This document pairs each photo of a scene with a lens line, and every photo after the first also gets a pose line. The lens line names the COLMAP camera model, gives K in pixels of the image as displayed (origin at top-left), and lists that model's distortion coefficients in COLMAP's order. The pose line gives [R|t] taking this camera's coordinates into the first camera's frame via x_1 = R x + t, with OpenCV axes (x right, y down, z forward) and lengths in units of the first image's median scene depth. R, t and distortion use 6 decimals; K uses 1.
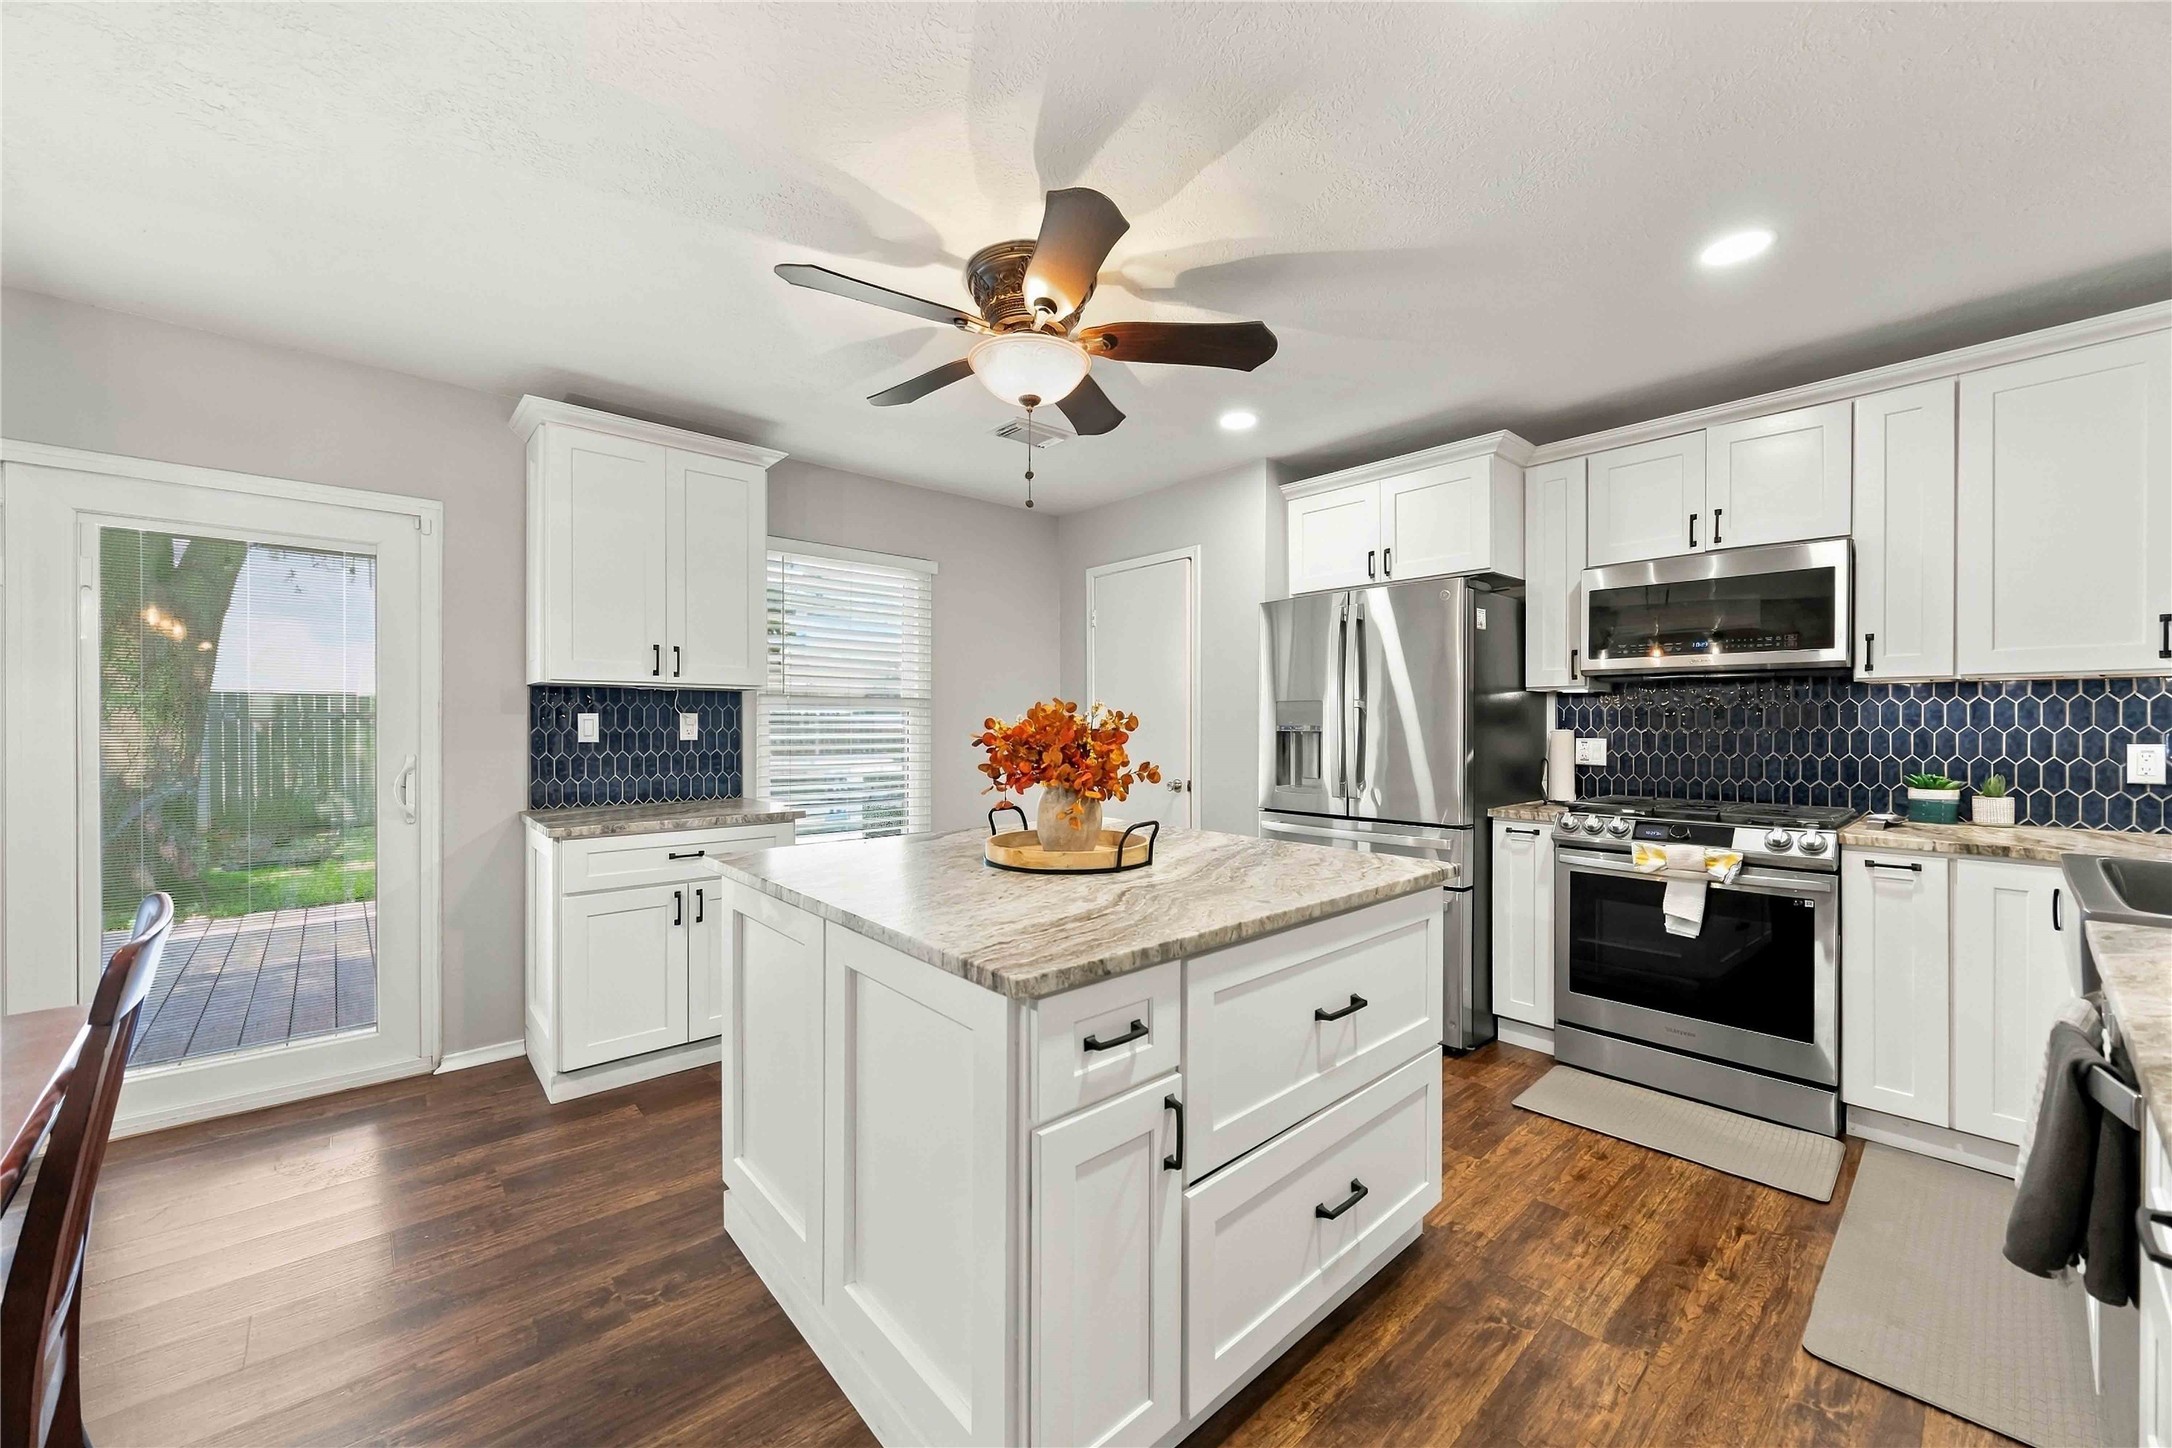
lens RADIAL K [[847.7, 0, 1081.5], [0, 847.7, 718.6], [0, 0, 1]] dist [0.000632, 0.000396]
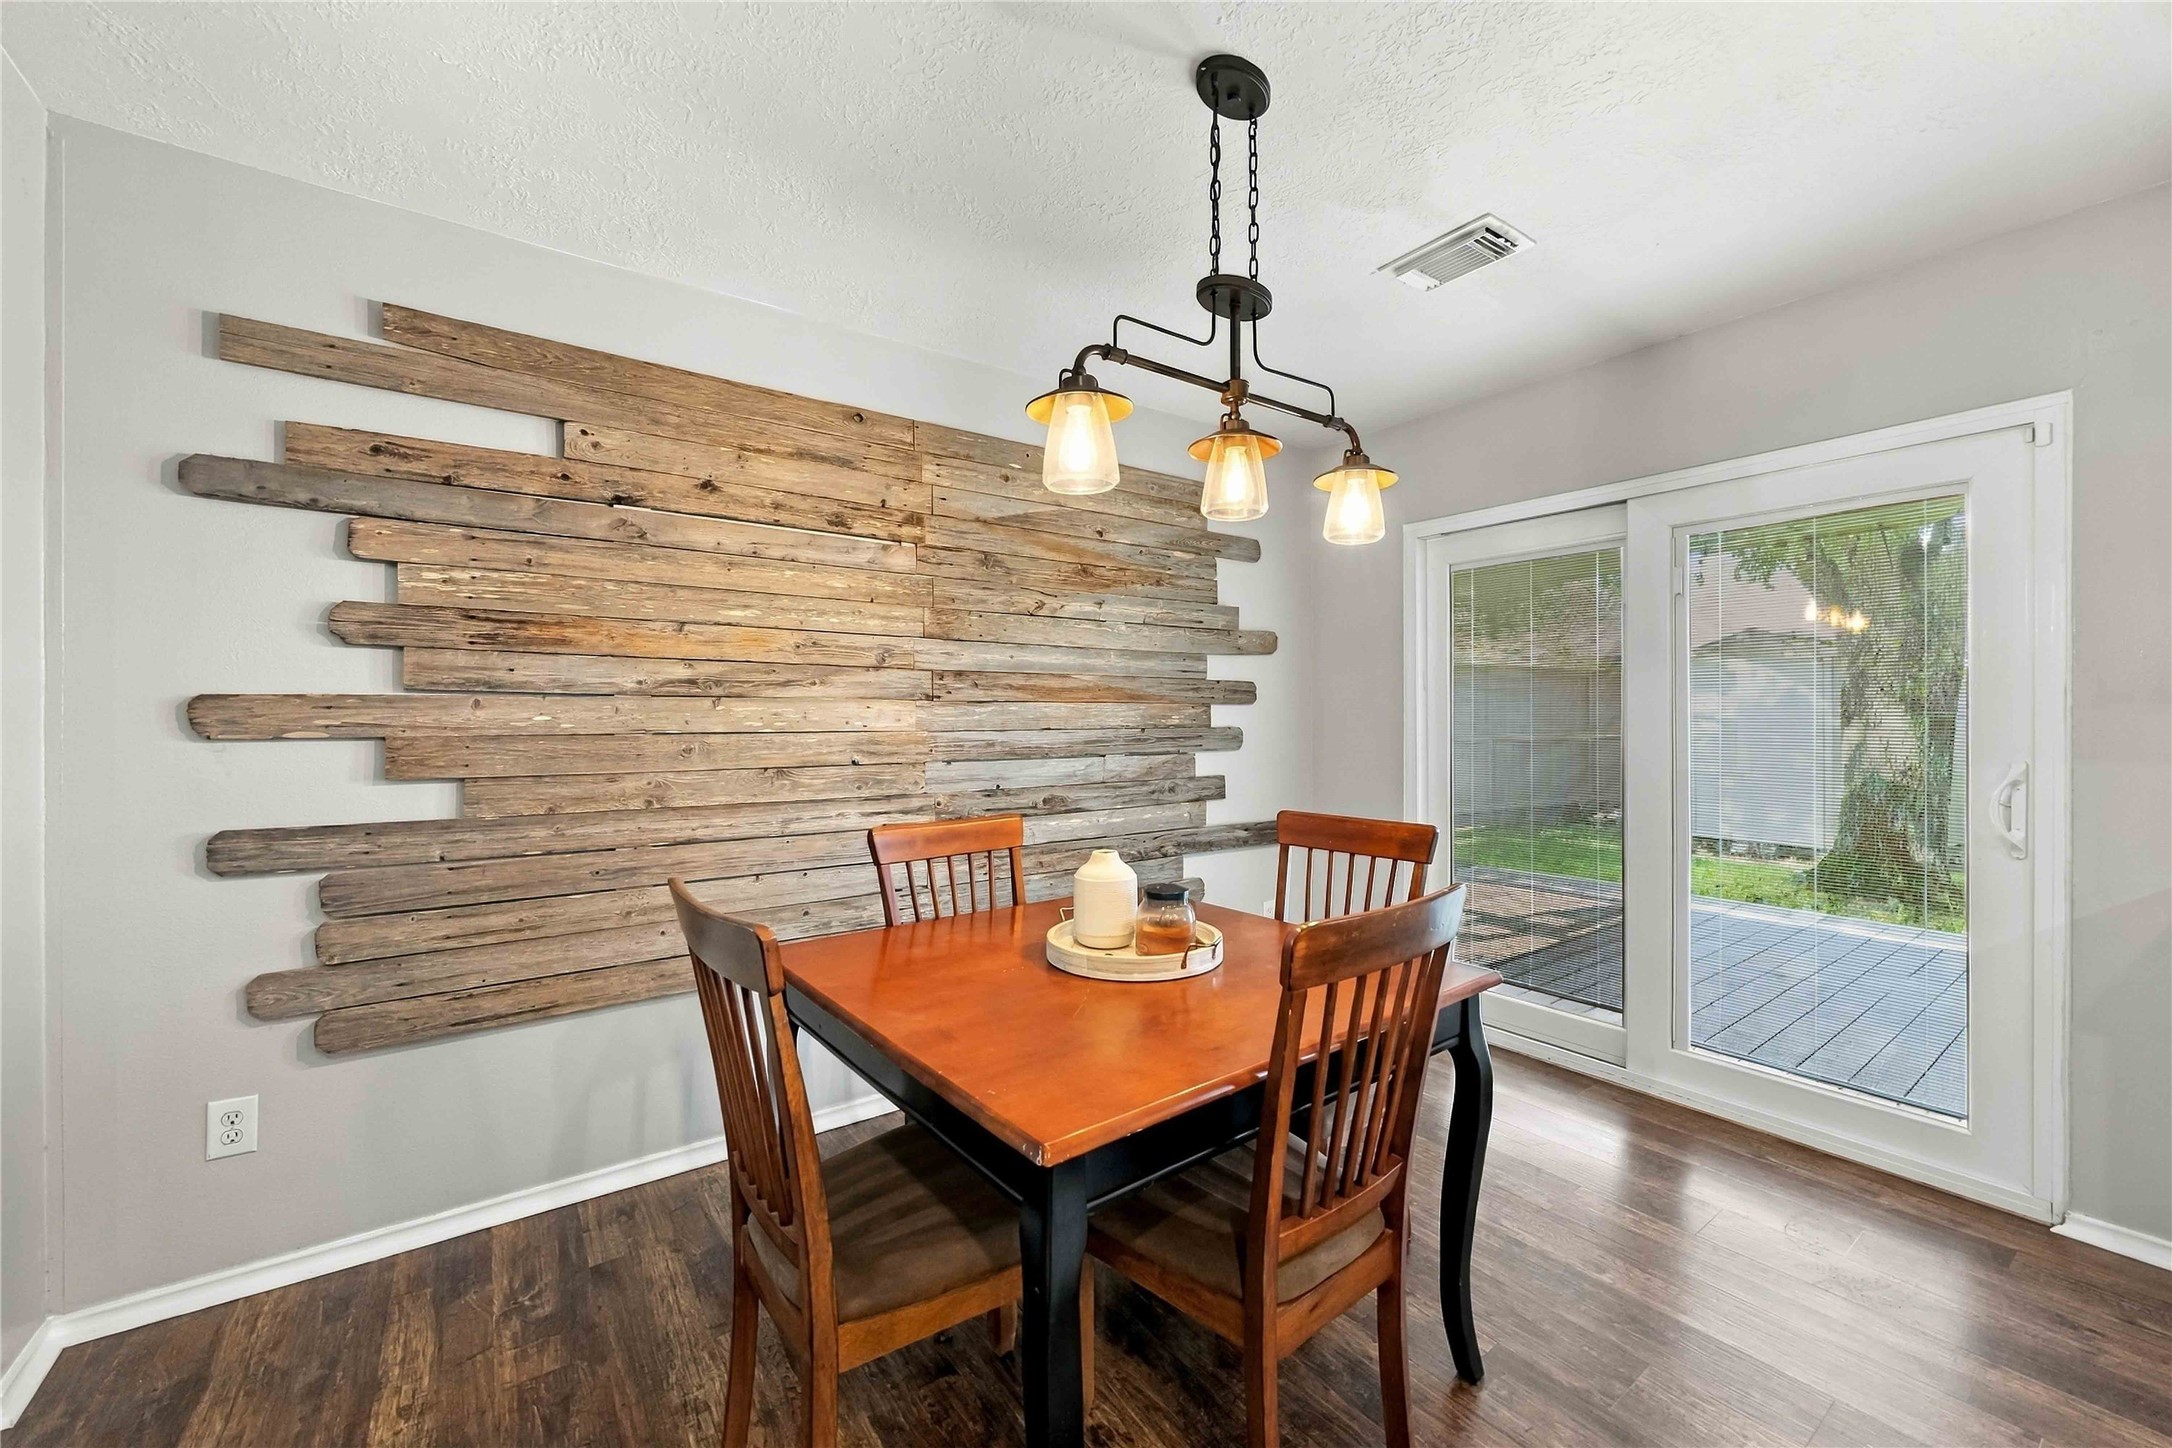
lens RADIAL K [[847.7, 0, 1081.5], [0, 847.7, 718.6], [0, 0, 1]] dist [0.000632, 0.000396]
pose [[-0.098772, -0.000124, -0.995110, -0.006213], [0.003953, 0.999992, -0.000517, 0.003922], [0.995102, -0.003985, -0.098771, 0.319972]]
